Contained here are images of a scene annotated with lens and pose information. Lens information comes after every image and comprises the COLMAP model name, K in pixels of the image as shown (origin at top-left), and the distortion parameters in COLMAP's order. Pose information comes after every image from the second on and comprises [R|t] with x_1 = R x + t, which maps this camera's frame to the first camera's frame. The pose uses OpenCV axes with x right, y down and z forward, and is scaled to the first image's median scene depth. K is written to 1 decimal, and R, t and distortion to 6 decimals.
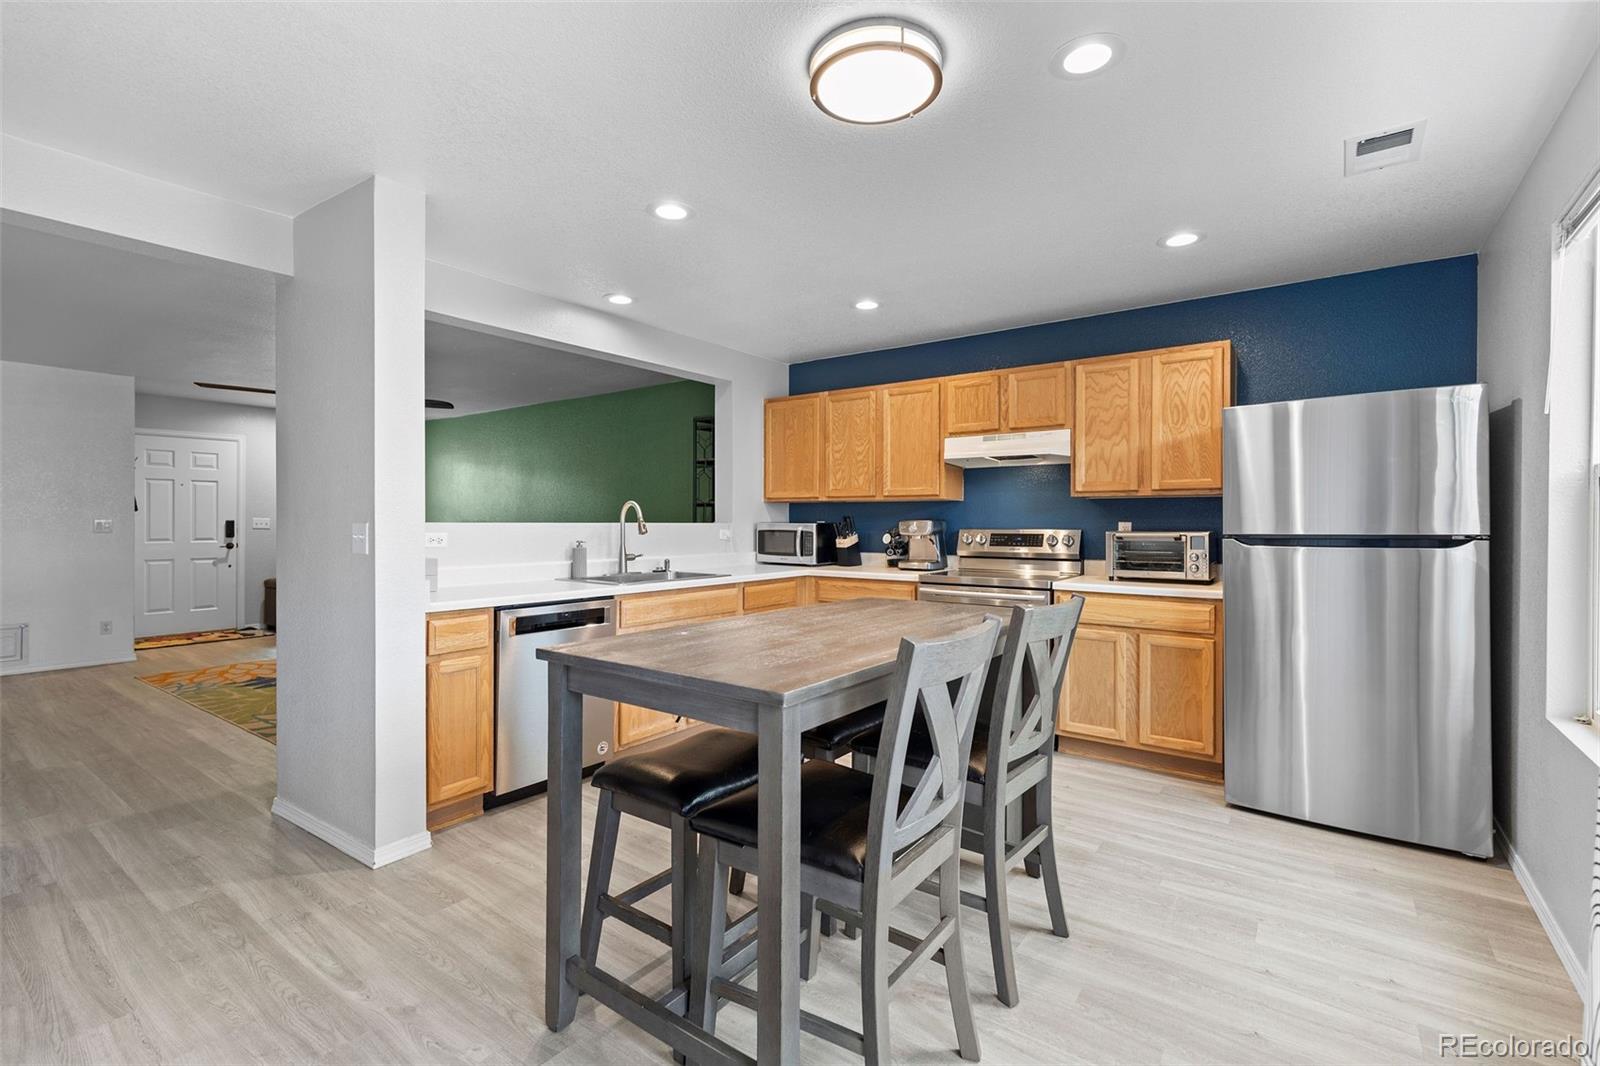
lens RADIAL K [[715.7, 0, 796.2], [0, 715.7, 524.1], [0, 0, 1]] dist [0.006381, -0.001521]
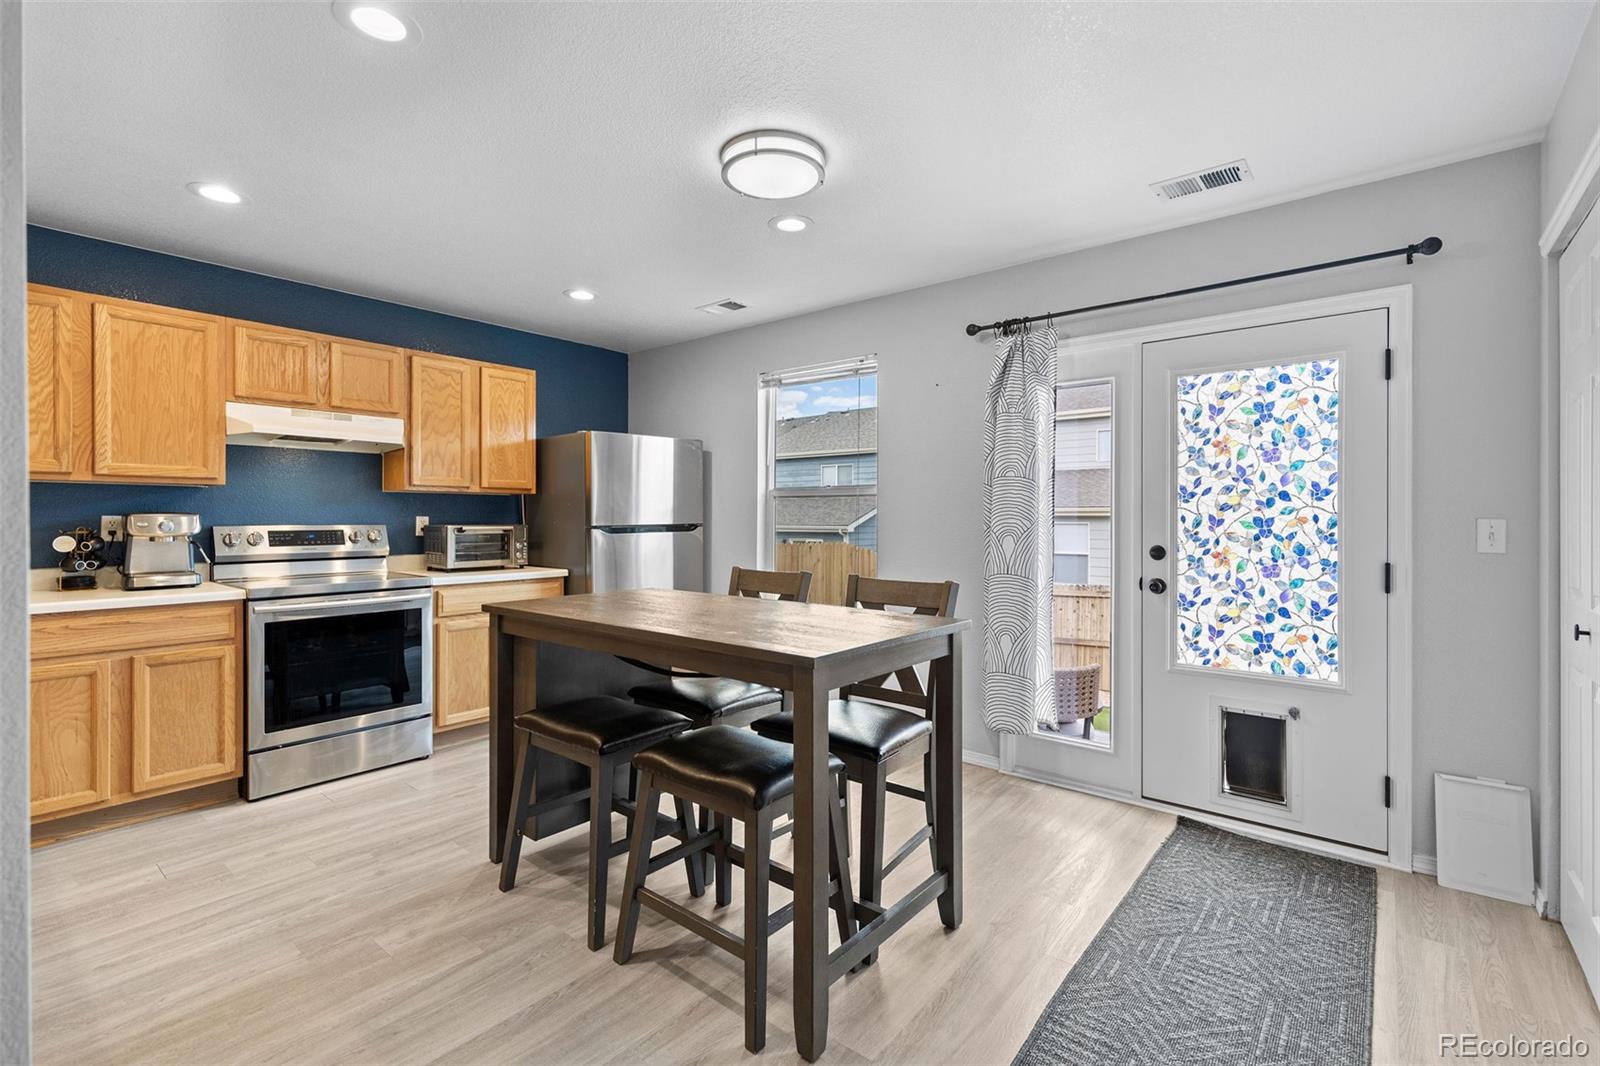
lens RADIAL K [[715.7, 0, 801.1], [0, 715.7, 519.5], [0, 0, 1]] dist [0.006381, -0.001521]
pose [[0.050061, -0.005484, 0.998731, -0.488247], [0.001236, 0.999985, 0.005429, -0.002991], [-0.998745, 0.000963, 0.050067, 0.374292]]
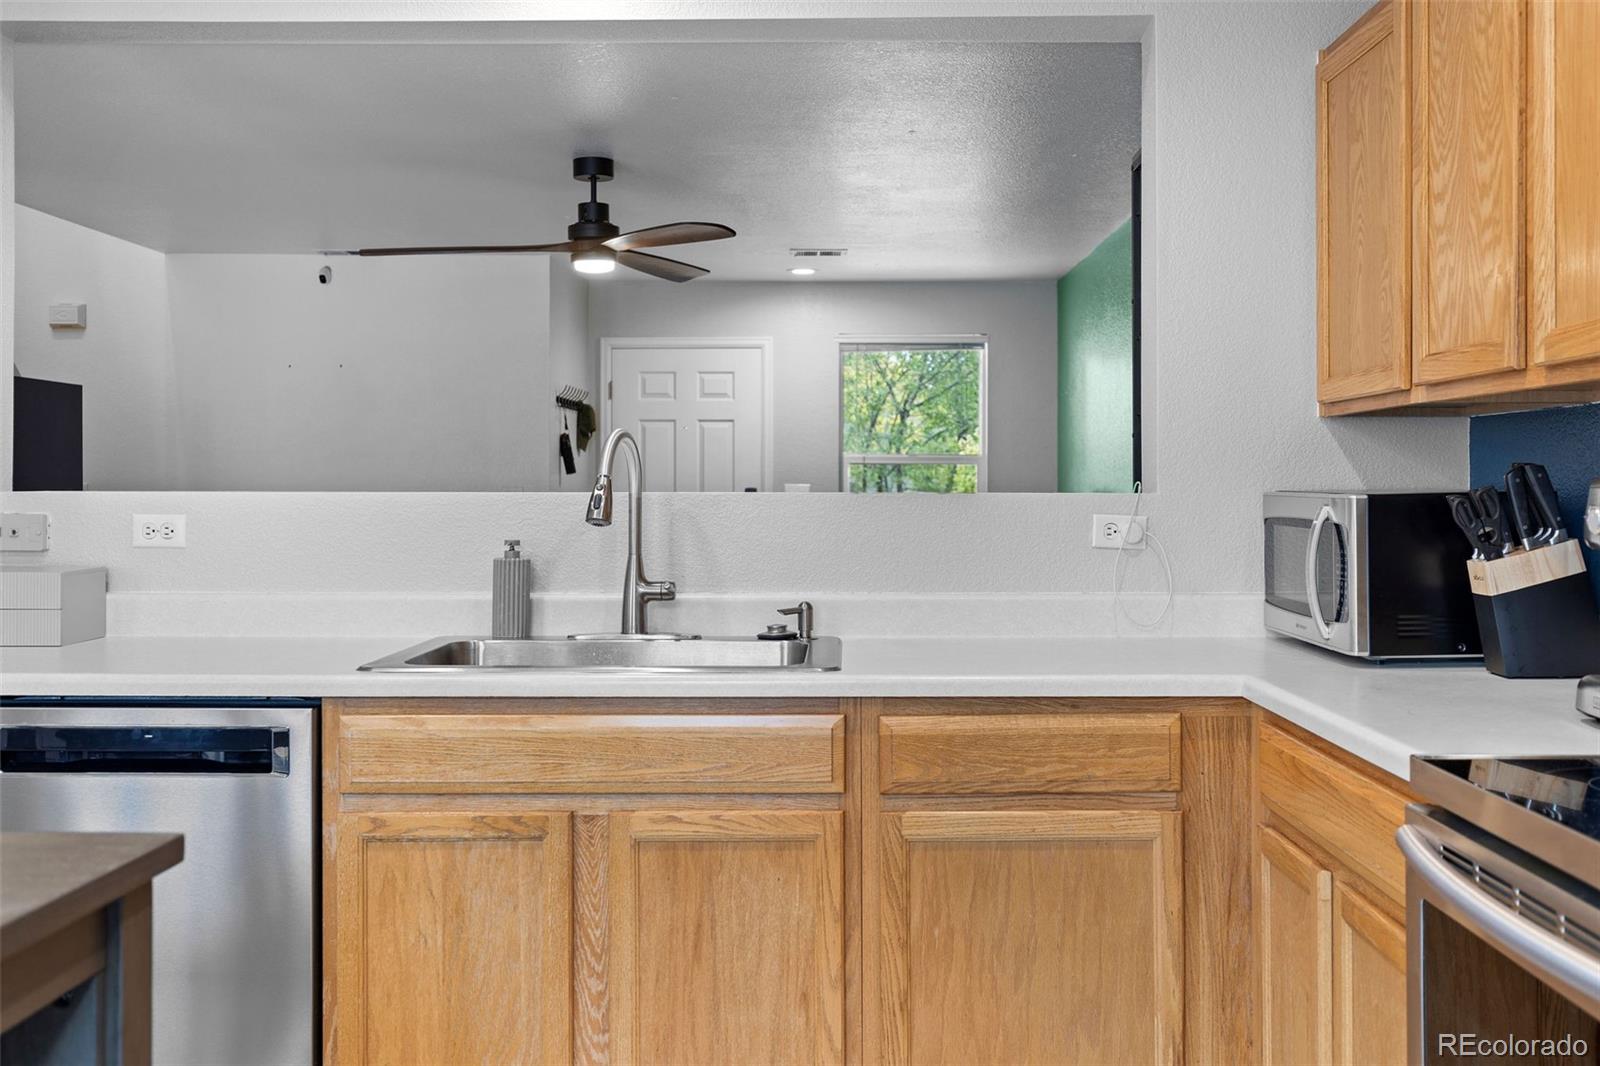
lens RADIAL K [[1530.7, 0, 832.9], [0, 1530.7, 486.6], [0, 0, 1]] dist [0.002121, 0.000000]
pose [[0.592343, -0.003166, -0.805680, 0.384056], [-0.001771, 0.999985, -0.005232, -0.000522], [0.805684, 0.004526, 0.592328, 0.578578]]
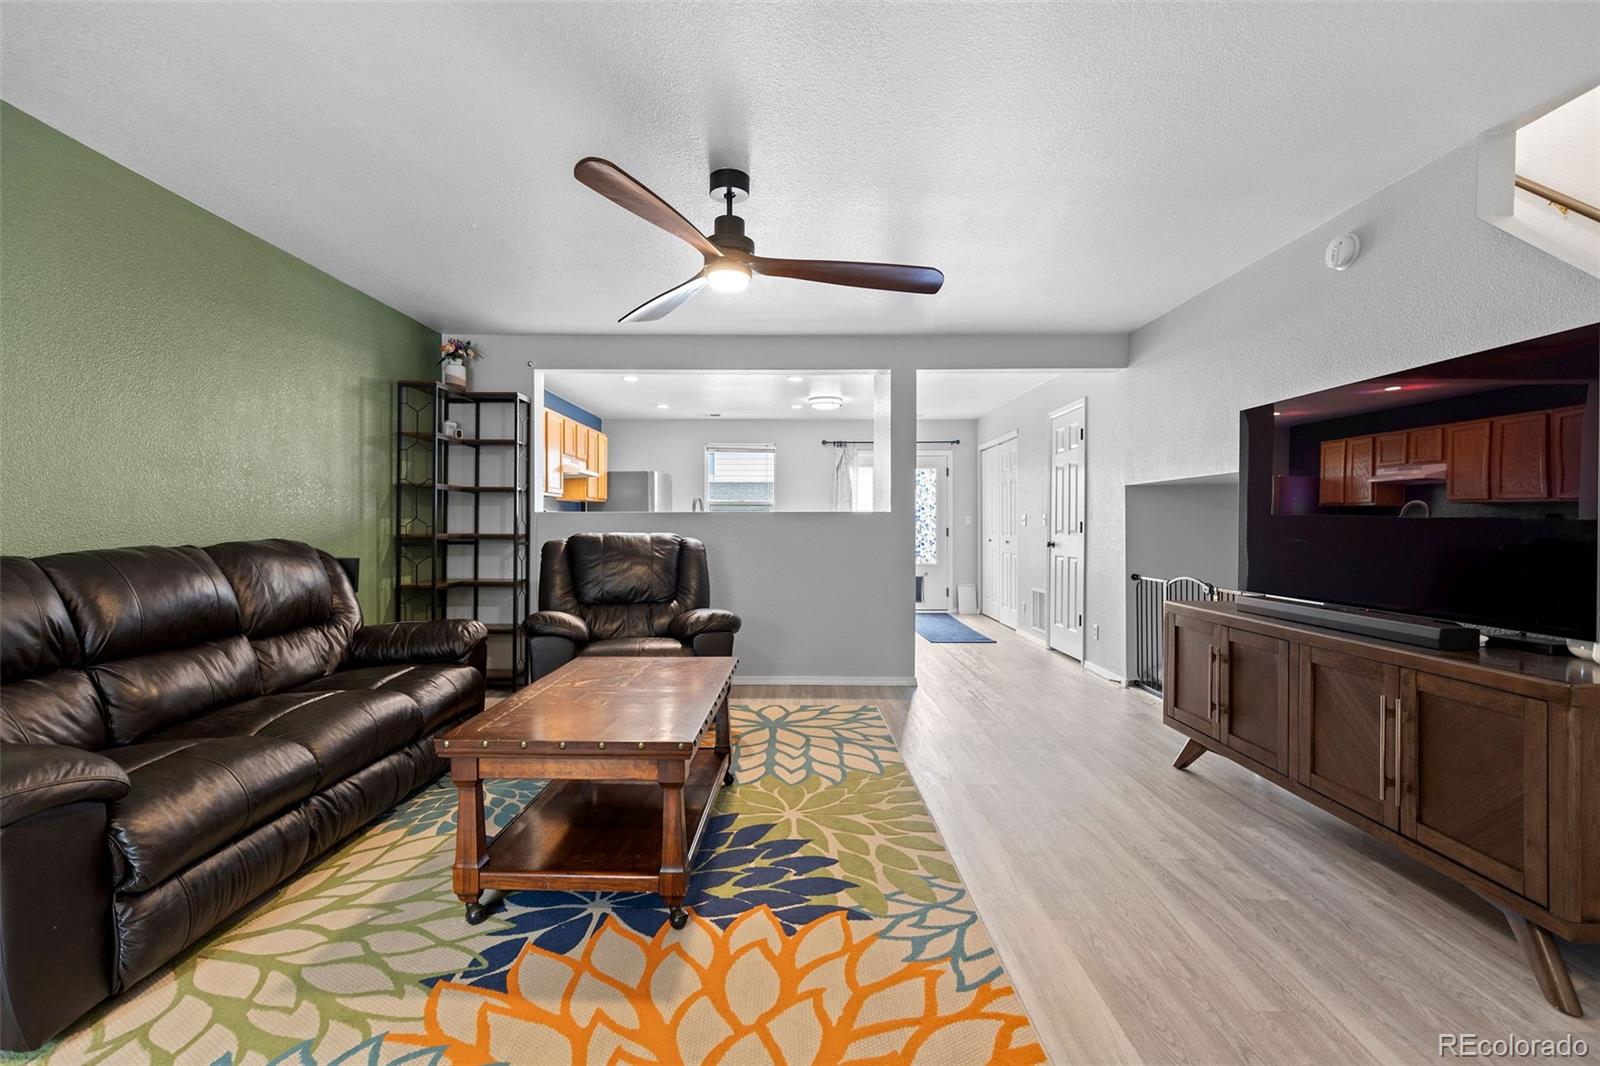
lens RADIAL K [[715.7, 0, 789.1], [0, 715.7, 522.3], [0, 0, 1]] dist [0.006381, -0.001521]
pose [[-0.584564, -0.004326, 0.811336, -1.267483], [0.000365, 0.999984, 0.005594, 0.007973], [-0.811347, 0.003566, -0.584553, 1.472513]]
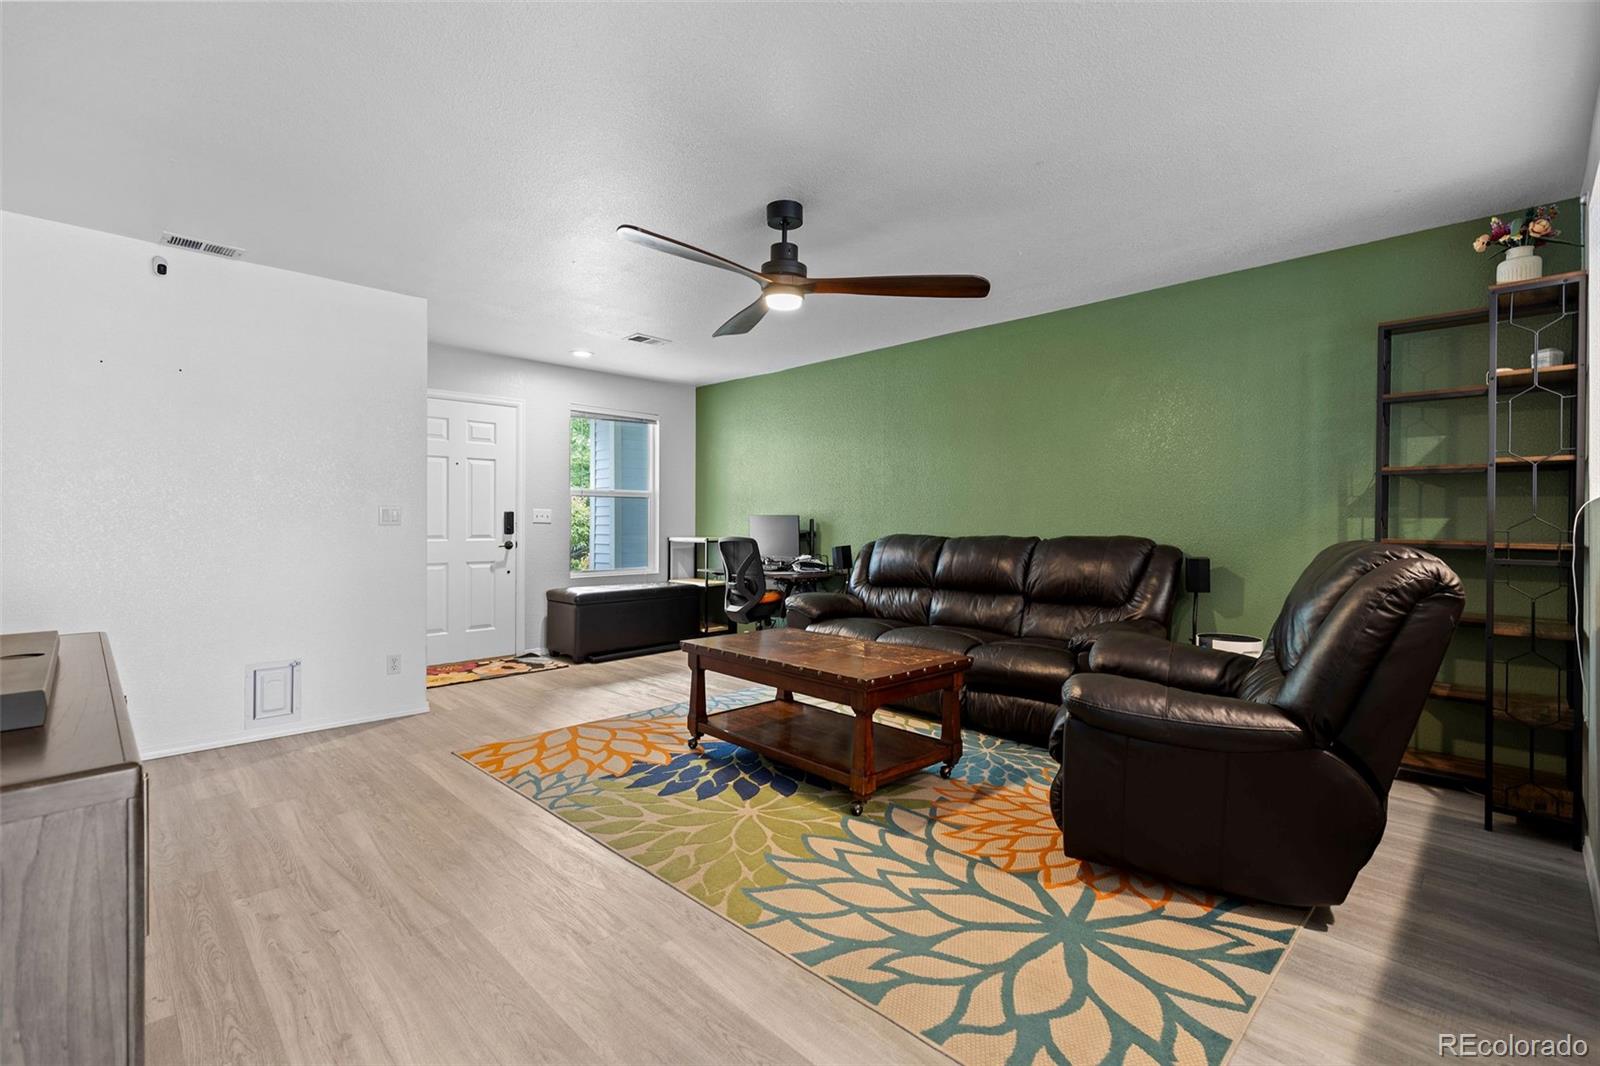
lens RADIAL K [[715.7, 0, 800.9], [0, 715.7, 527.0], [0, 0, 1]] dist [0.006381, -0.001521]
pose [[0.988619, 0.000226, -0.150443, -0.636835], [0.000219, 0.999996, 0.002942, 0.015029], [0.150443, -0.002942, 0.988614, 0.514926]]
